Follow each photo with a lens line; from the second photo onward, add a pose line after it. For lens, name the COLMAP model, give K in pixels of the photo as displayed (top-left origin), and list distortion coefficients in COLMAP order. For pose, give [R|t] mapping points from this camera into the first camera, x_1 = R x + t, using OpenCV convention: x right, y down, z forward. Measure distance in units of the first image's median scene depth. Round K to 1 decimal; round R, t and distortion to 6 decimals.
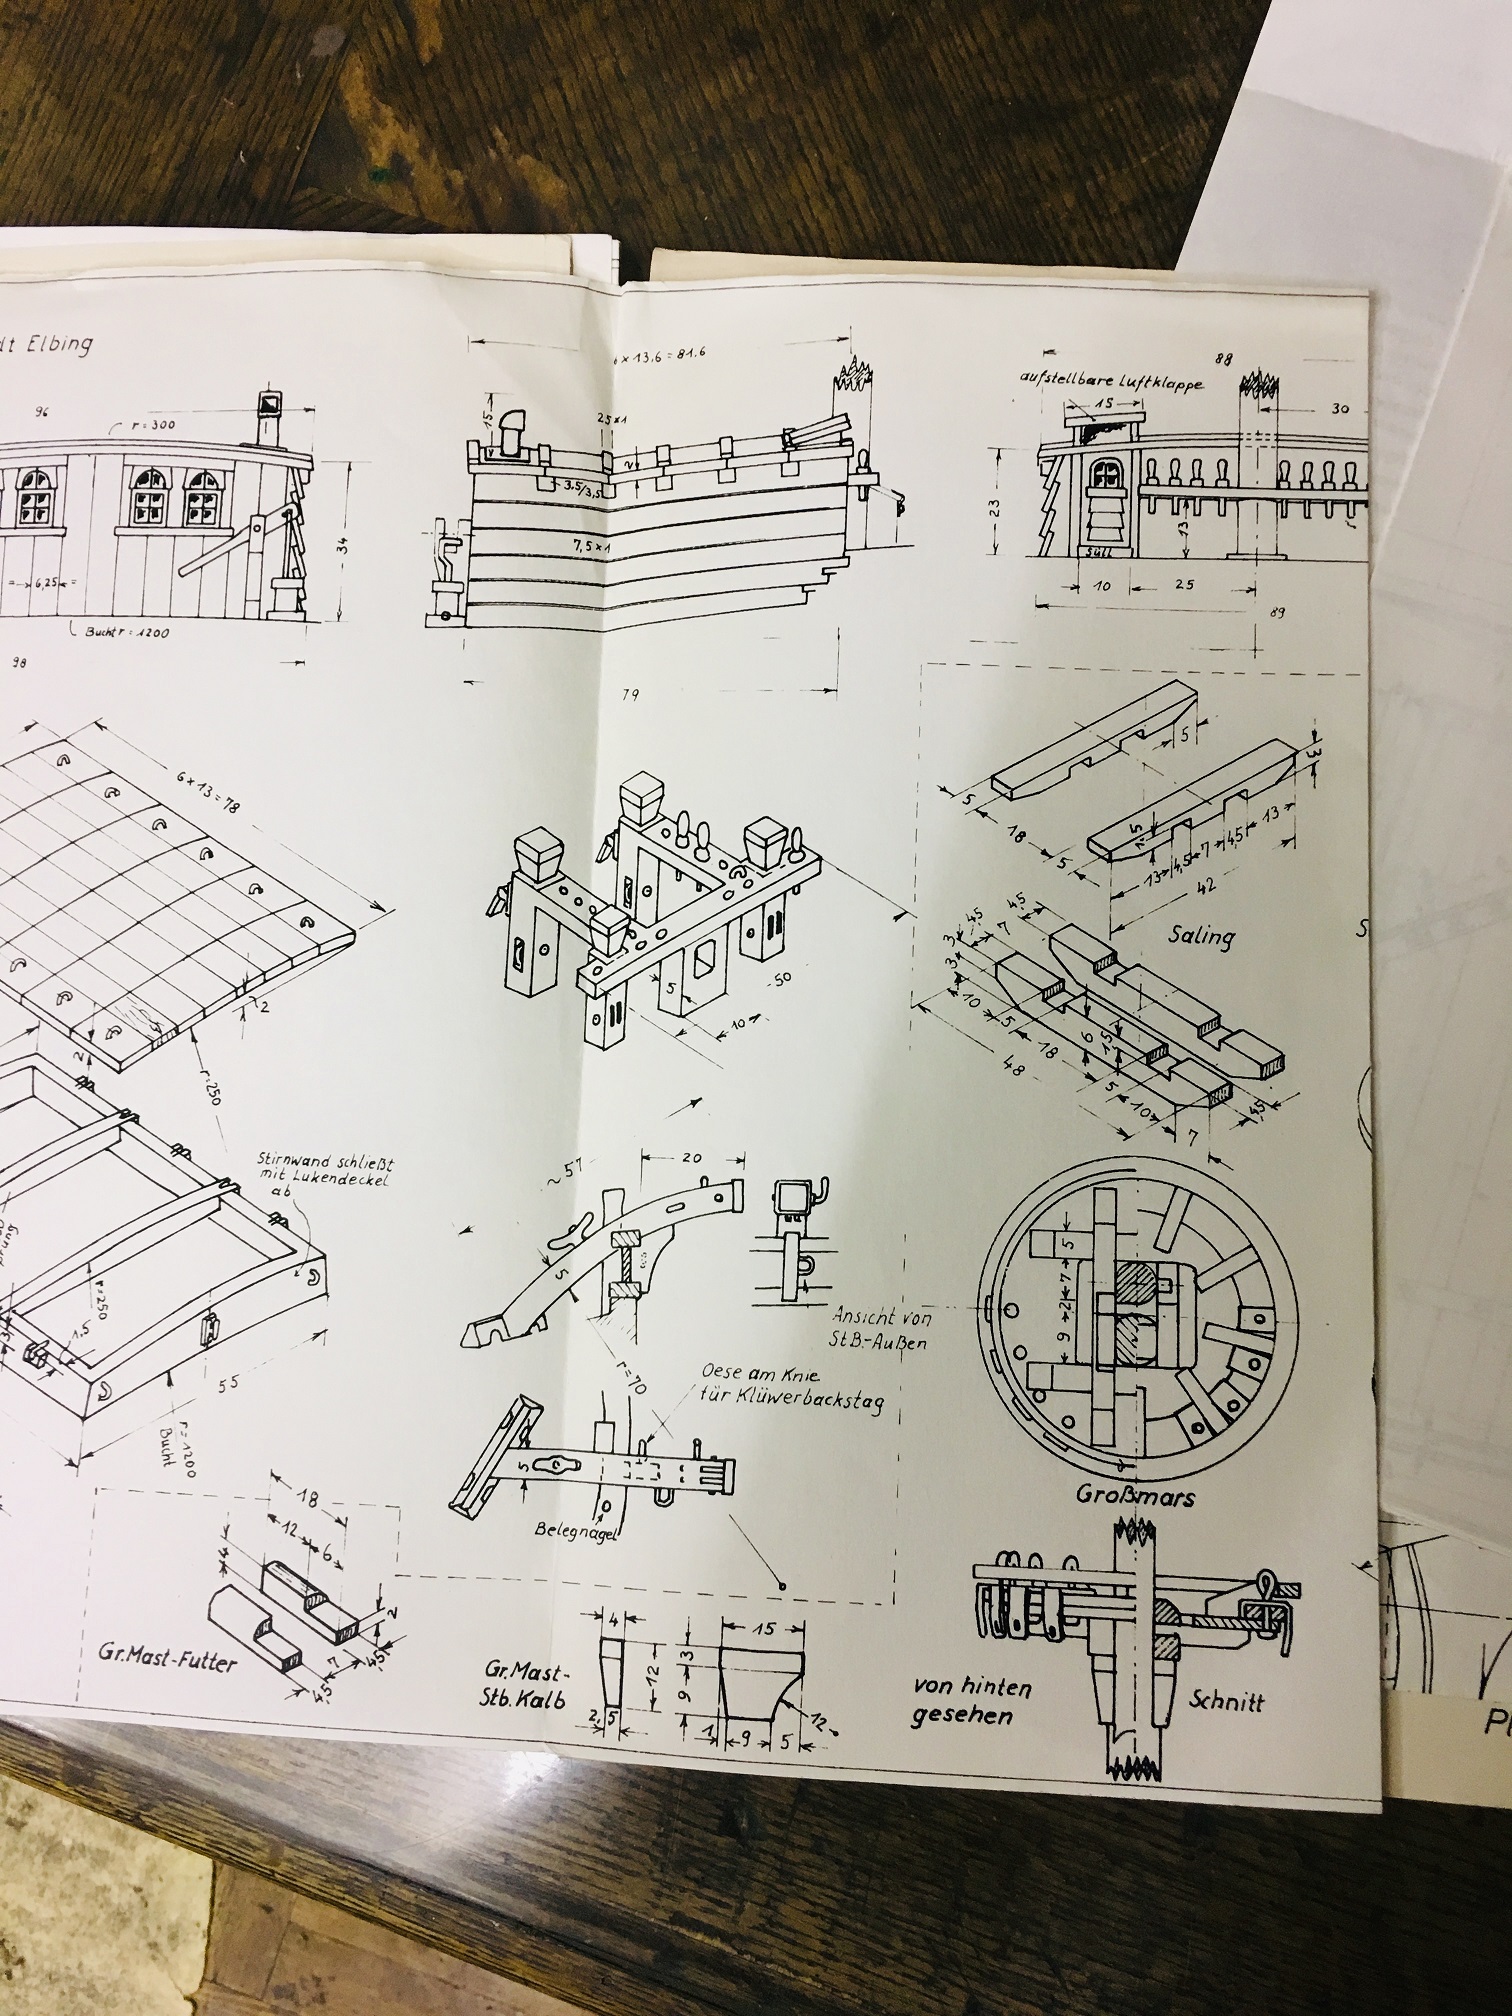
lens RADIAL K [[1707.8, 0, 764.3], [0, 1707.8, 1013.8], [0, 0, 1]] dist [0.077127, -0.103353]
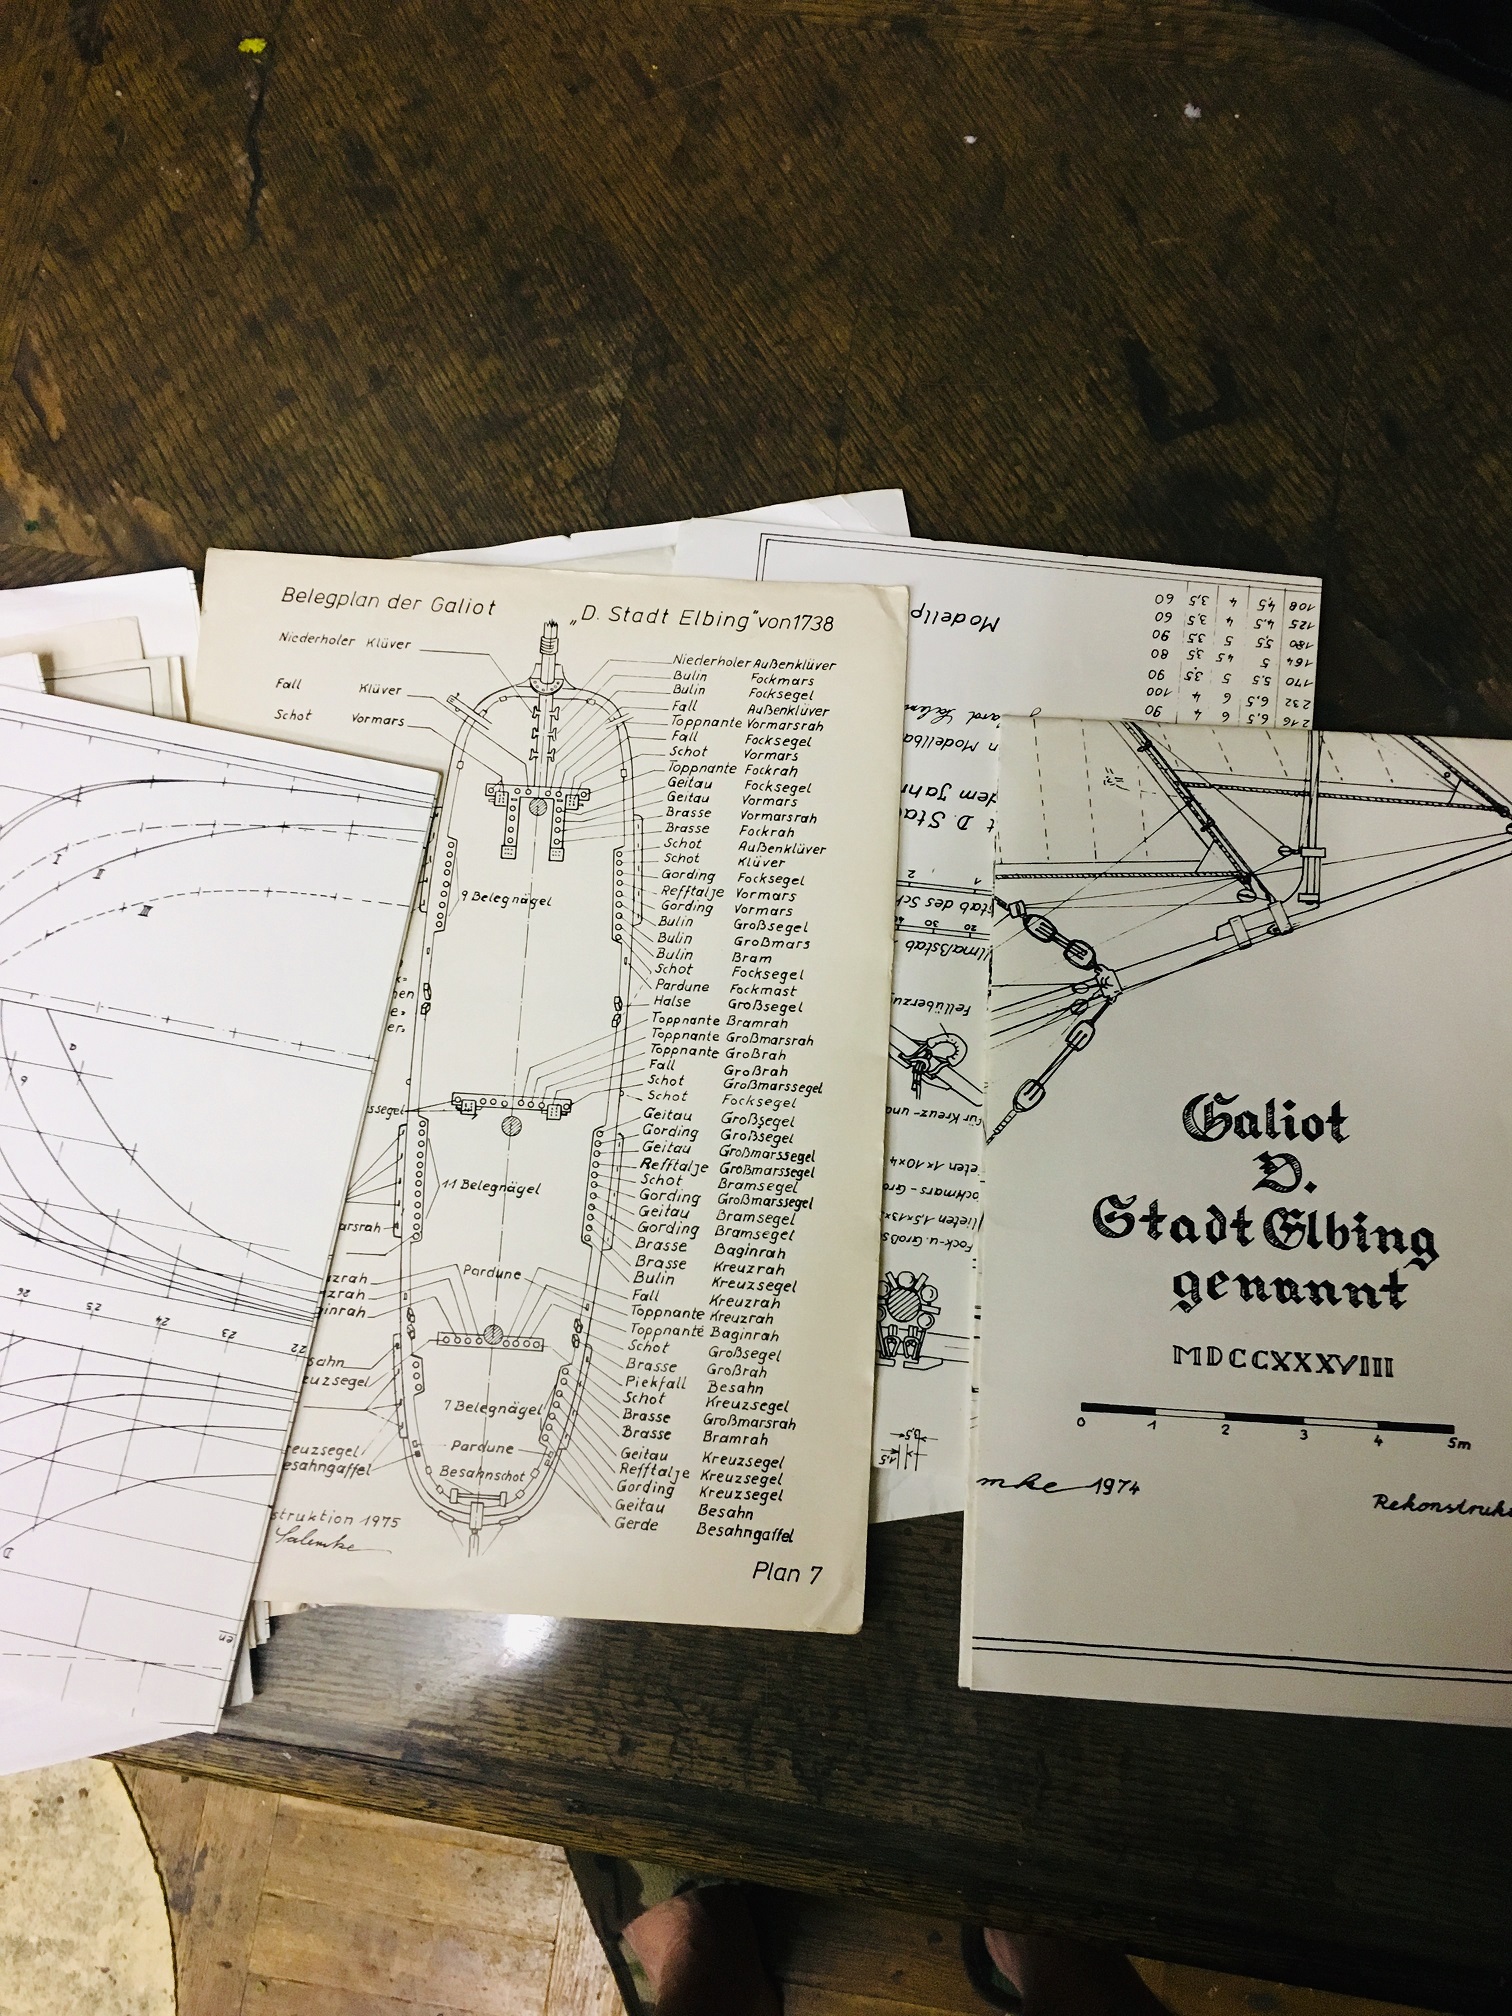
lens RADIAL K [[1707.8, 0, 764.3], [0, 1707.8, 1013.8], [0, 0, 1]] dist [0.077127, -0.103353]
pose [[0.985110, -0.158510, 0.066573, 0.199432], [0.160891, 0.986452, -0.032035, 0.034735], [-0.060593, 0.042269, 0.997267, -0.391999]]
